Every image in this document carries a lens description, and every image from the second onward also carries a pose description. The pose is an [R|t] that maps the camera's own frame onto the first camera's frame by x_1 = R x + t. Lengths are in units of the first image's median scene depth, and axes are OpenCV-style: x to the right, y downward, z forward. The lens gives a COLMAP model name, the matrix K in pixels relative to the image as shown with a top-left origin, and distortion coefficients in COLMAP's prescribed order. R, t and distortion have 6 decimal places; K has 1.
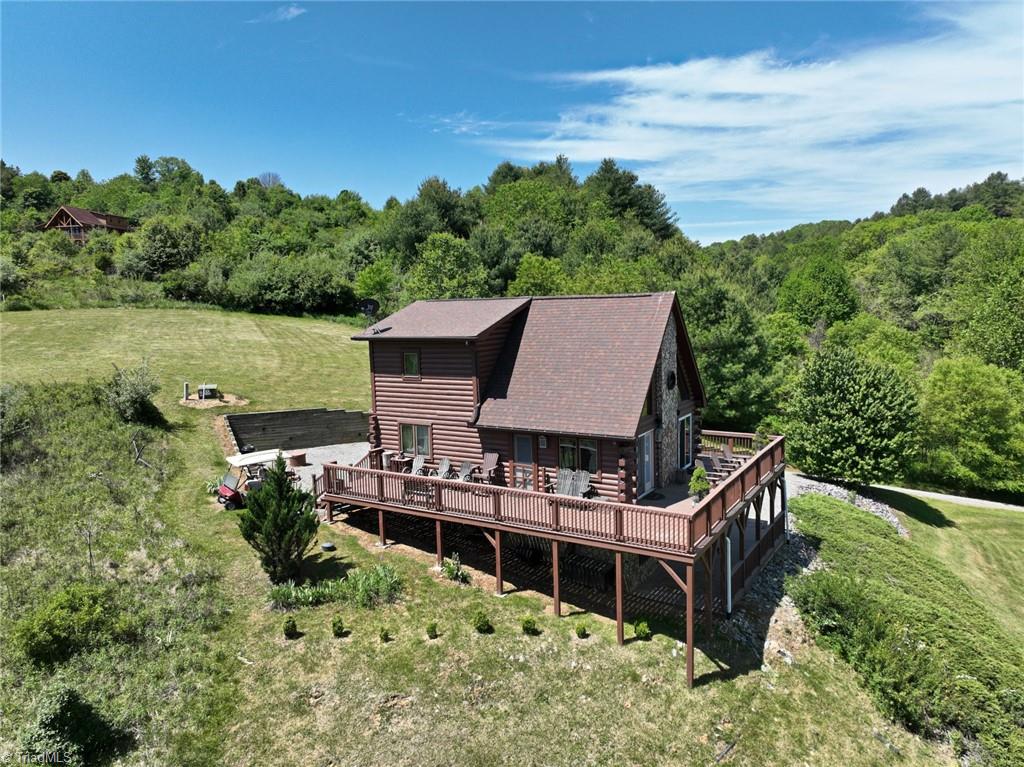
lens RADIAL K [[713.5, 0, 507.0], [0, 713.5, 384.2], [0, 0, 1]] dist [0.001198, 0.018504]
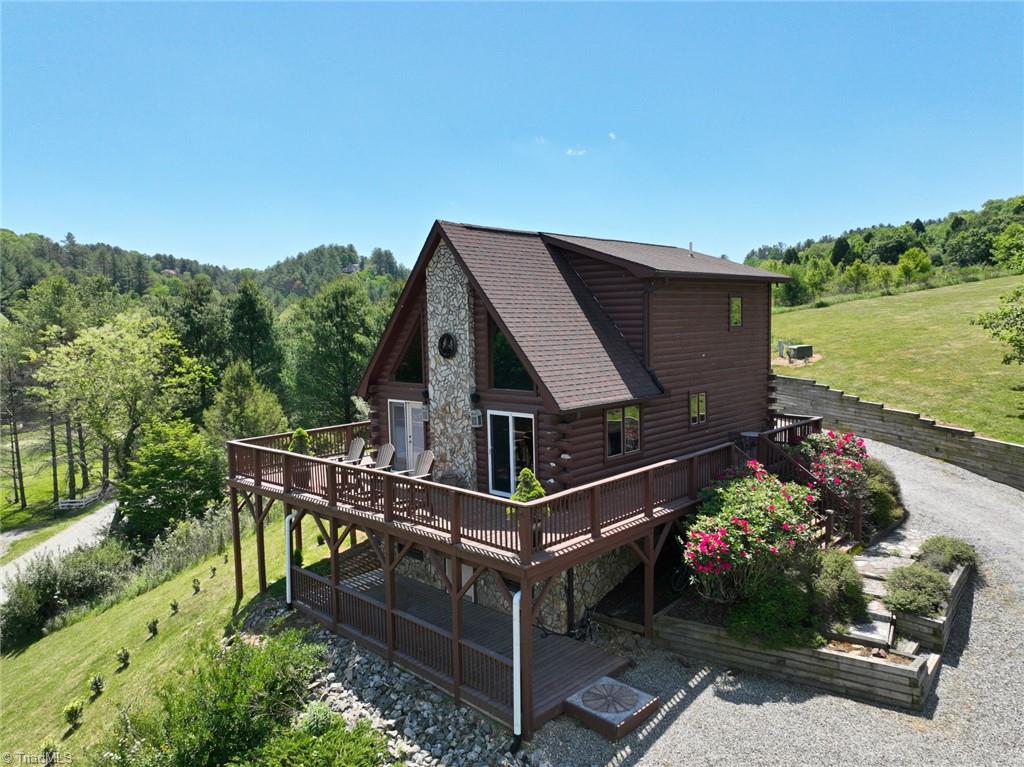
lens RADIAL K [[713.5, 0, 507.0], [0, 713.5, 384.2], [0, 0, 1]] dist [0.001198, 0.018504]
pose [[-0.211991, 0.115493, -0.970423, 0.450707], [-0.079328, 0.987682, 0.134876, -0.033773], [0.974047, 0.105574, -0.200218, 0.592565]]
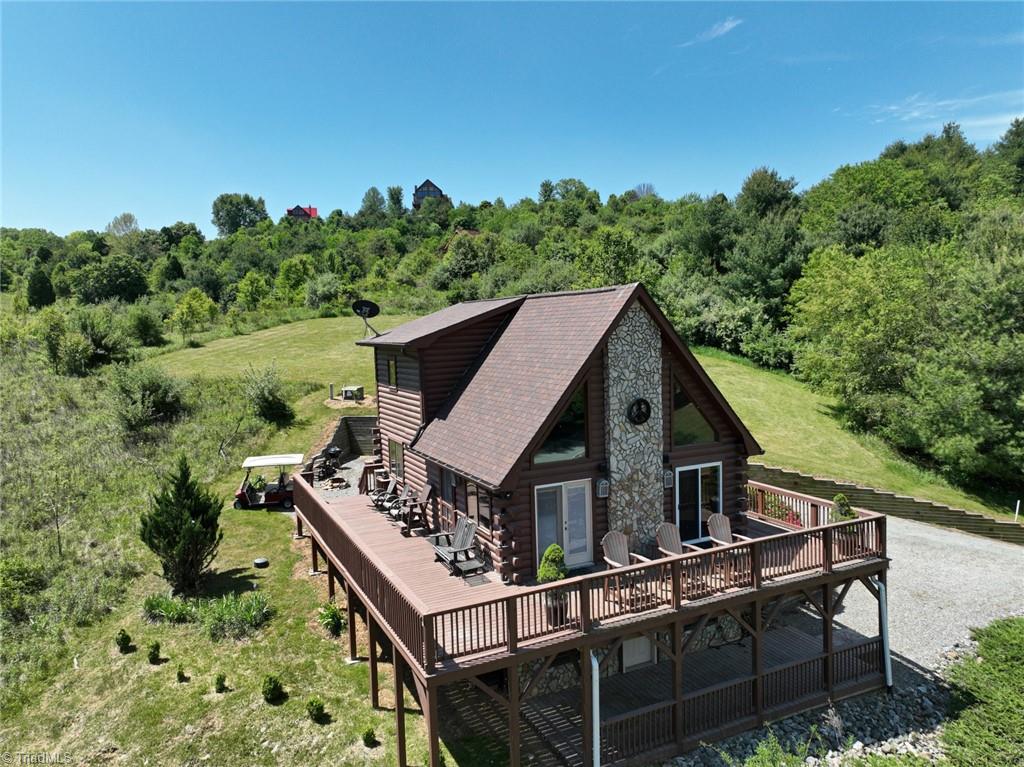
lens RADIAL K [[713.5, 0, 507.0], [0, 713.5, 384.2], [0, 0, 1]] dist [0.001198, 0.018504]
pose [[0.849052, 0.048015, -0.526124, 0.238559], [-0.054073, 0.998529, 0.003864, -0.013670], [0.525535, 0.025168, 0.850399, 0.168380]]
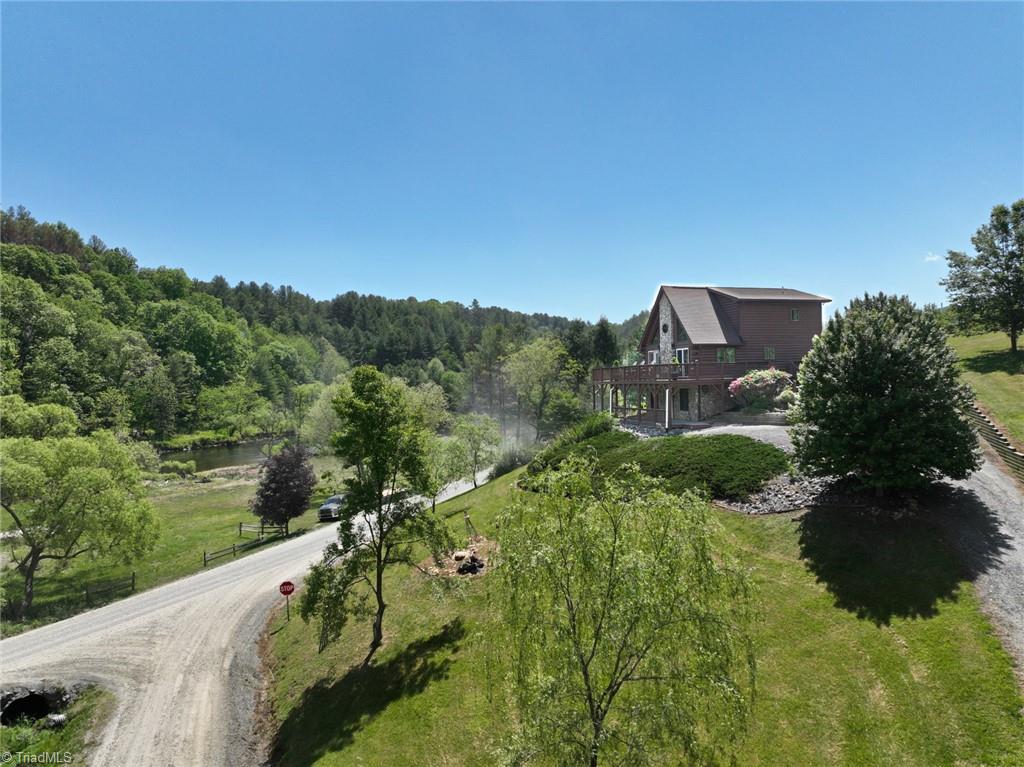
lens RADIAL K [[713.5, 0, 507.0], [0, 713.5, 384.2], [0, 0, 1]] dist [0.001198, 0.018504]
pose [[-0.643952, 0.042232, -0.763899, 1.038377], [-0.046091, 0.994520, 0.093836, -0.008760], [0.763676, 0.095634, -0.638477, 0.976318]]
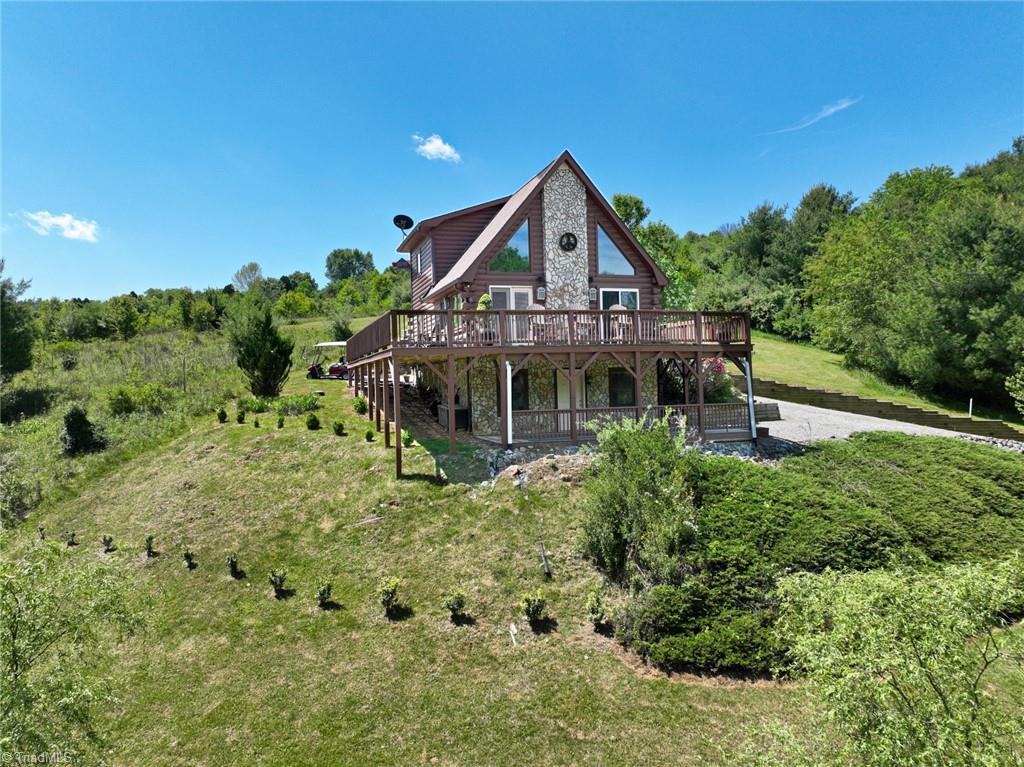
lens RADIAL K [[707.2, 0, 508.3], [0, 707.2, 383.9], [0, 0, 1]] dist [-0.002472, 0.023496]
pose [[0.769069, 0.008406, -0.639111, 0.388654], [-0.065695, 0.995657, -0.065958, 0.127082], [0.635781, 0.092713, 0.766281, 0.108296]]
